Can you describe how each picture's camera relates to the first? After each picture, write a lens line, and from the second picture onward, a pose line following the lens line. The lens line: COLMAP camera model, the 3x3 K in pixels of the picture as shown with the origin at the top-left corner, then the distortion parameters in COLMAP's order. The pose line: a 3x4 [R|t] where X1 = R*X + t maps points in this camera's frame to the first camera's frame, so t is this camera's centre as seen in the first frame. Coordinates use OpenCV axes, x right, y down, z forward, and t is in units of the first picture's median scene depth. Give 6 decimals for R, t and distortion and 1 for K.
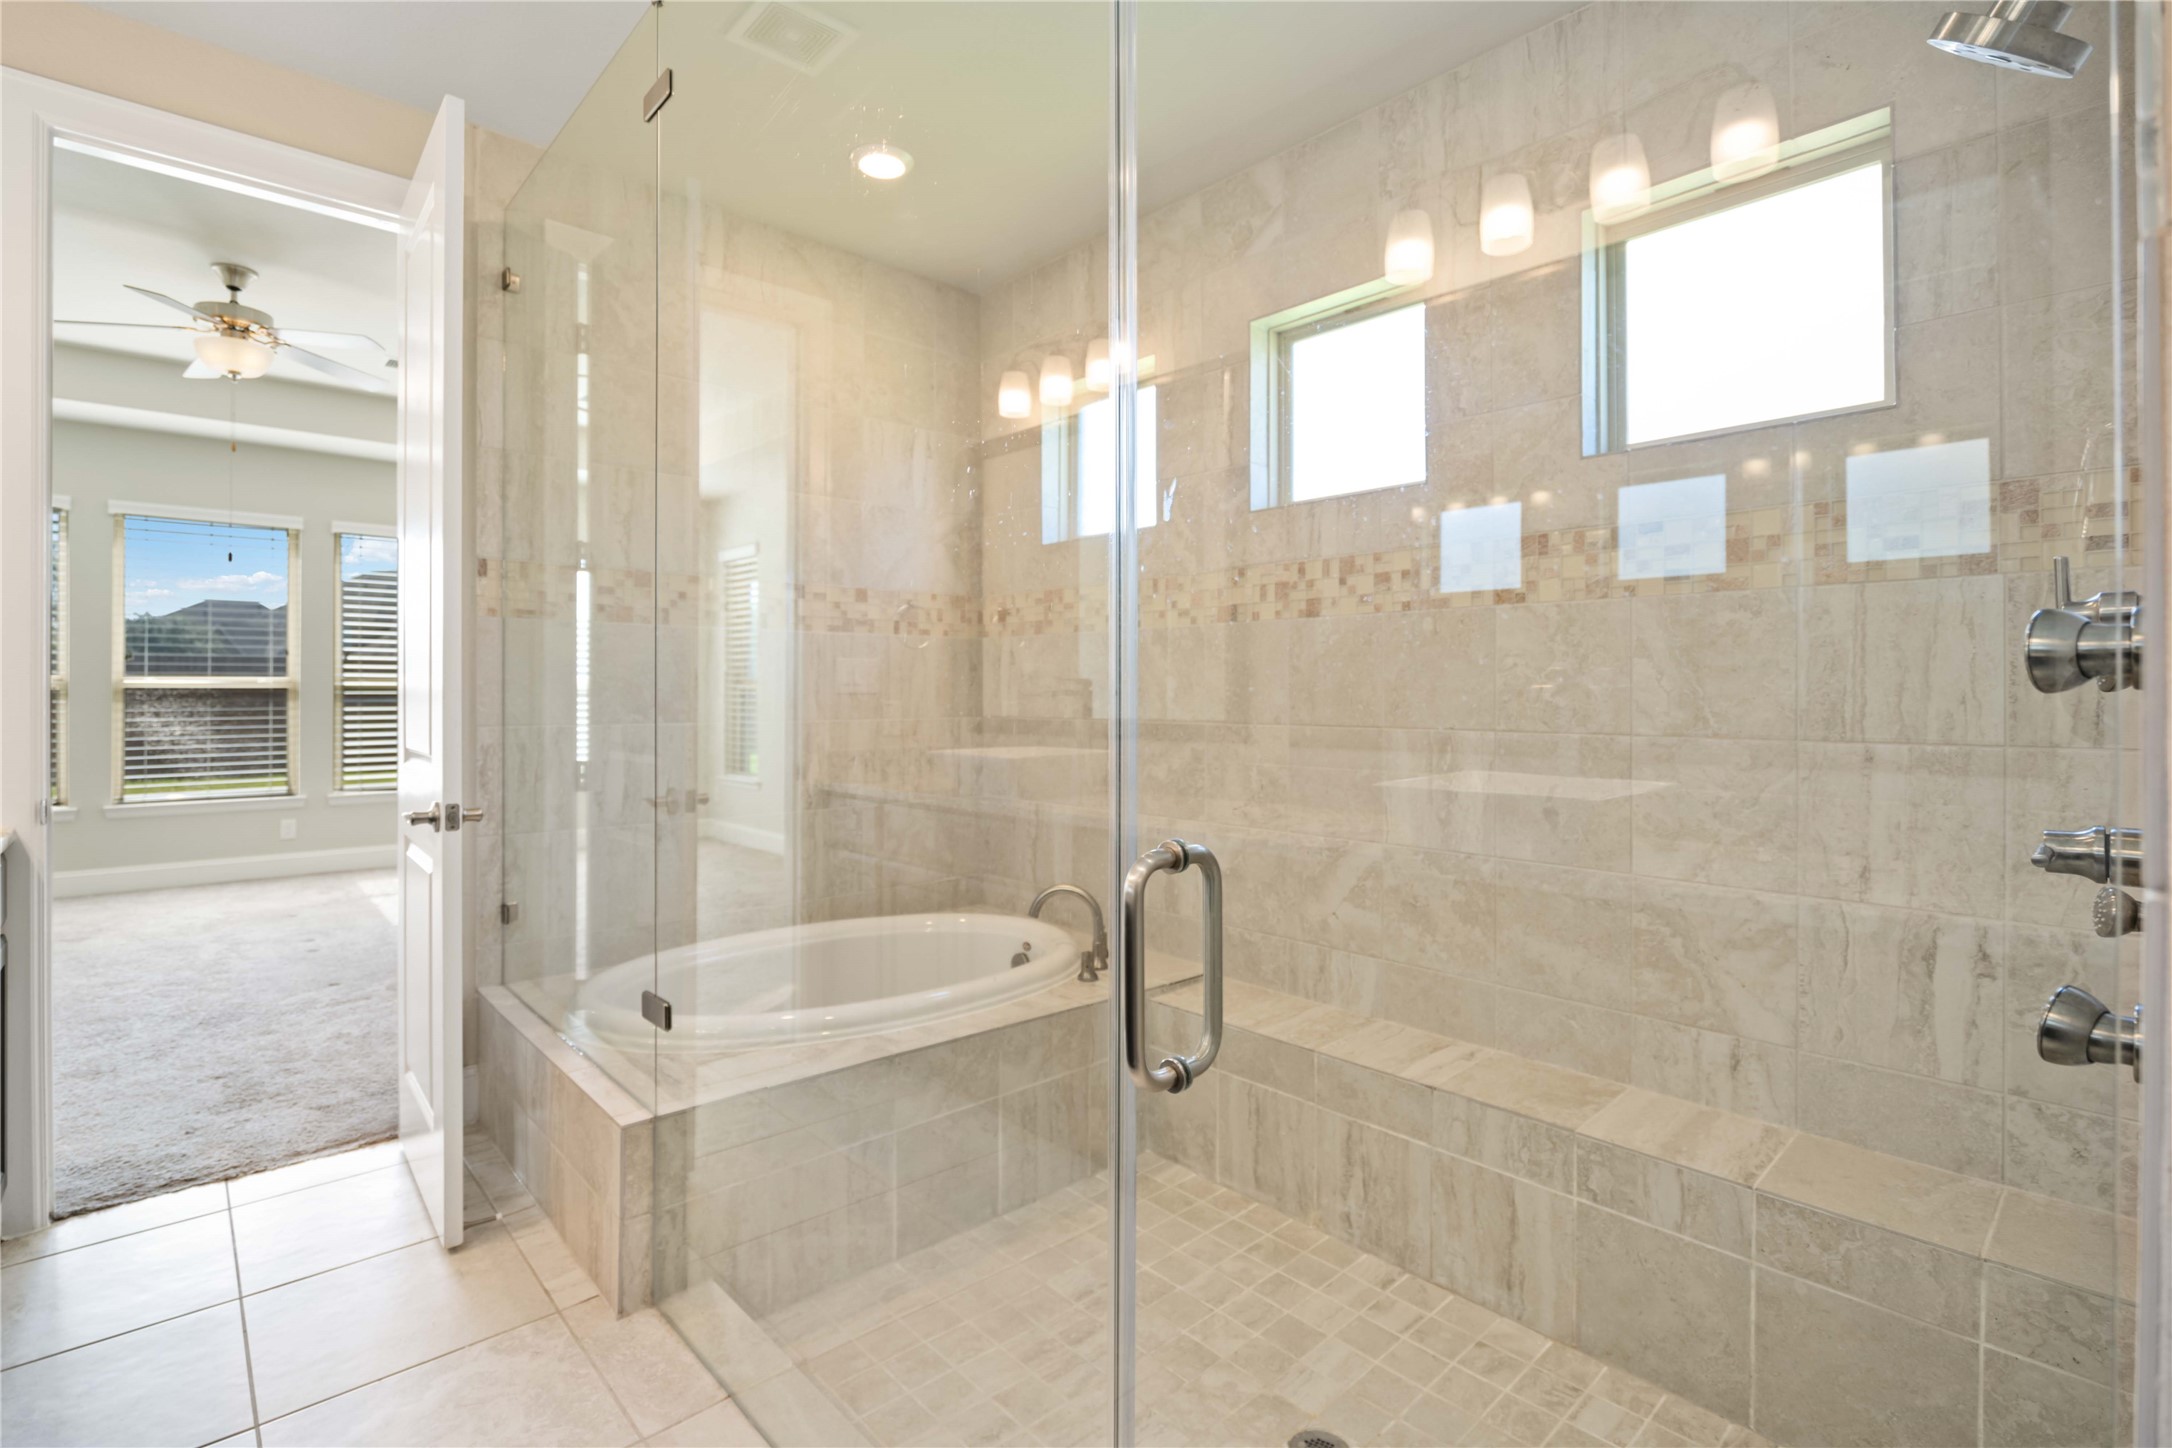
lens RADIAL K [[979.4, 0, 1076.7], [0, 979.4, 710.3], [0, 0, 1]] dist [-0.012612, 0.000854]
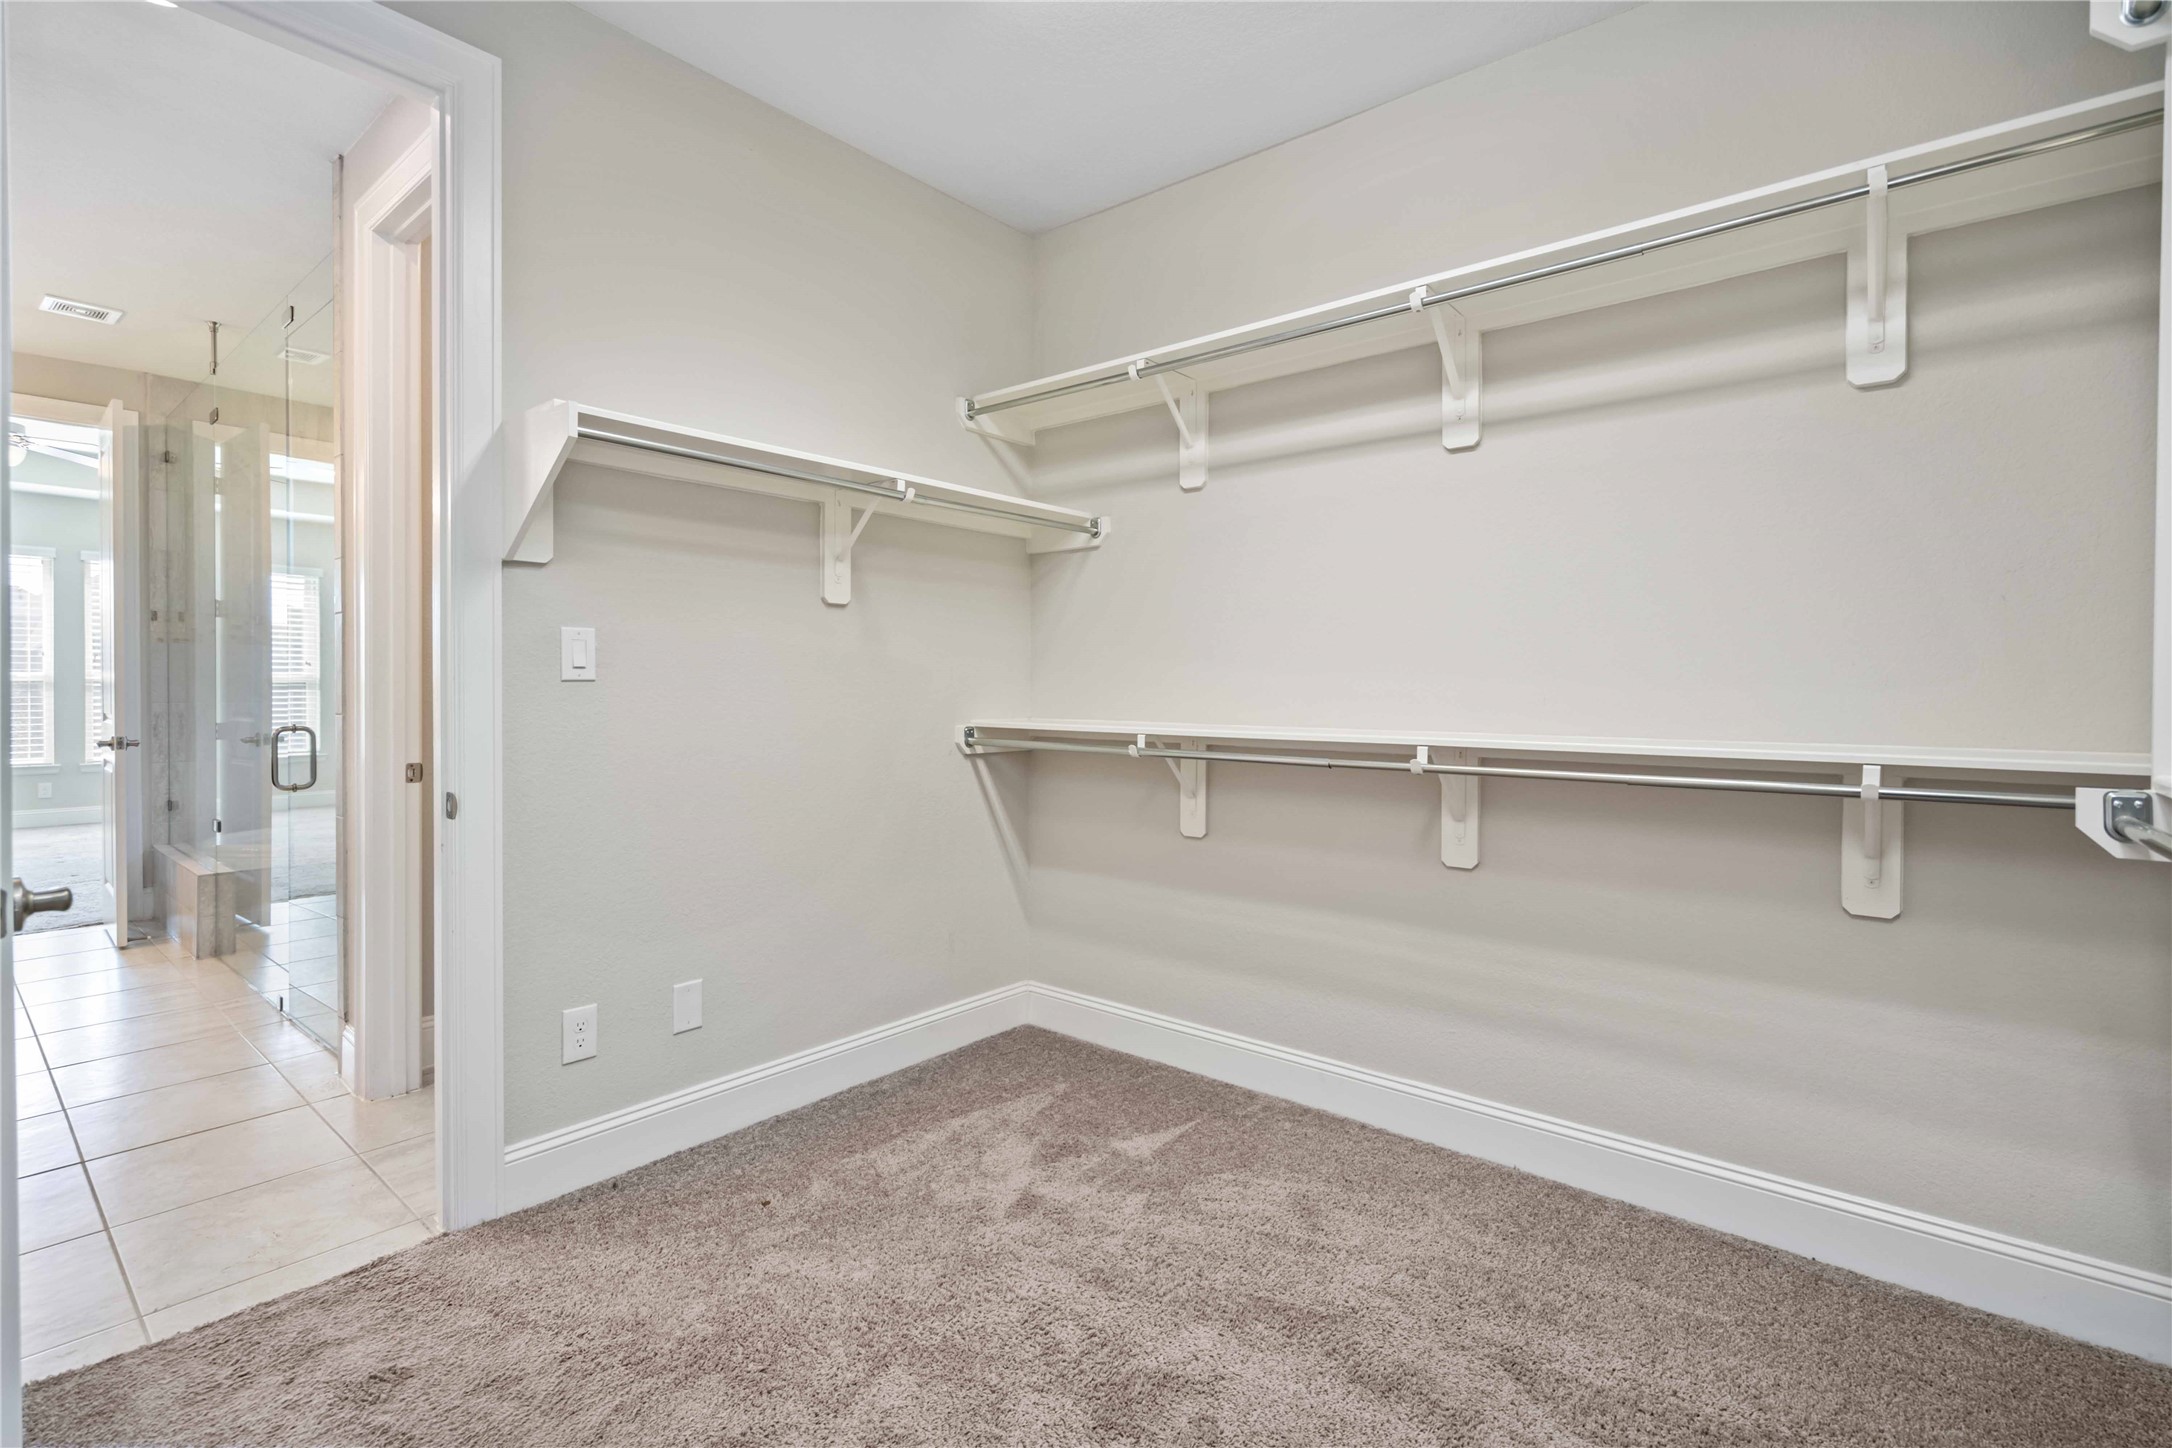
lens RADIAL K [[979.4, 0, 1096.0], [0, 979.4, 713.5], [0, 0, 1]] dist [-0.012612, 0.000854]
pose [[0.990440, -0.002666, 0.137921, 0.880798], [0.001485, 0.999961, 0.008666, 0.023442], [-0.137938, -0.008378, 0.990405, -1.033715]]
